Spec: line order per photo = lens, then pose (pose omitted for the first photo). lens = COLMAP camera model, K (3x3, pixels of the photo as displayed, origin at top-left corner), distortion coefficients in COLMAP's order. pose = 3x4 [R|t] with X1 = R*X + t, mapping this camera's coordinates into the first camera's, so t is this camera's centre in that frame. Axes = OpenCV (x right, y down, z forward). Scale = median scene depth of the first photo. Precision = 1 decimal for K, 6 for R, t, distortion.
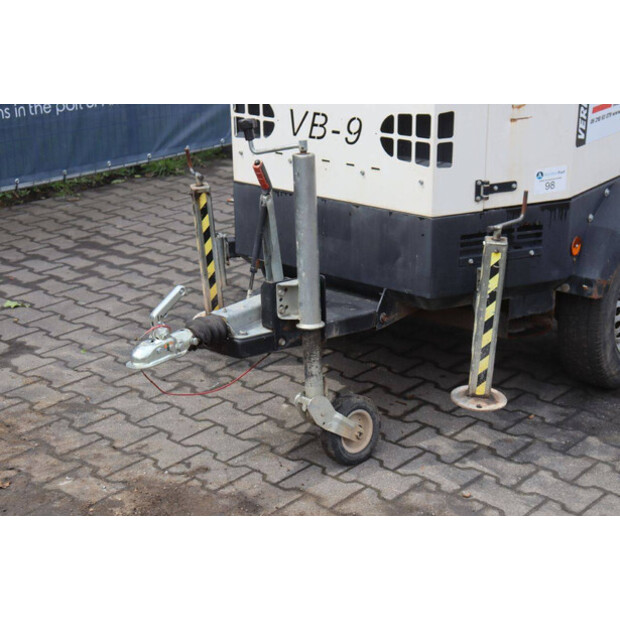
lens RADIAL K [[1099.7, 0, 310.4], [0, 1099.7, 310.0], [0, 0, 1]] dist [0.138412, 0.000000]
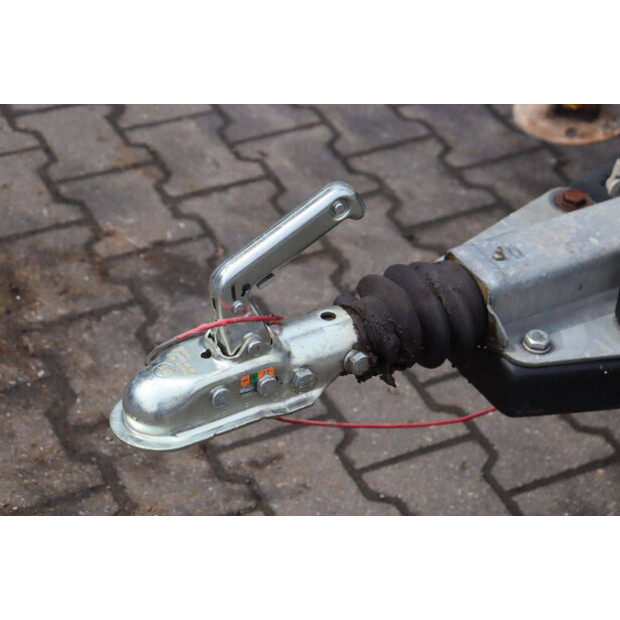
lens RADIAL K [[1407.8, 0, 310.3], [0, 1407.8, 309.2], [0, 0, 1]] dist [0.320177, 0.000000]
pose [[0.915826, 0.275669, -0.292010, -0.006263], [-0.159384, 0.916956, 0.365770, -0.122766], [0.368592, -0.288440, 0.883710, 0.629844]]
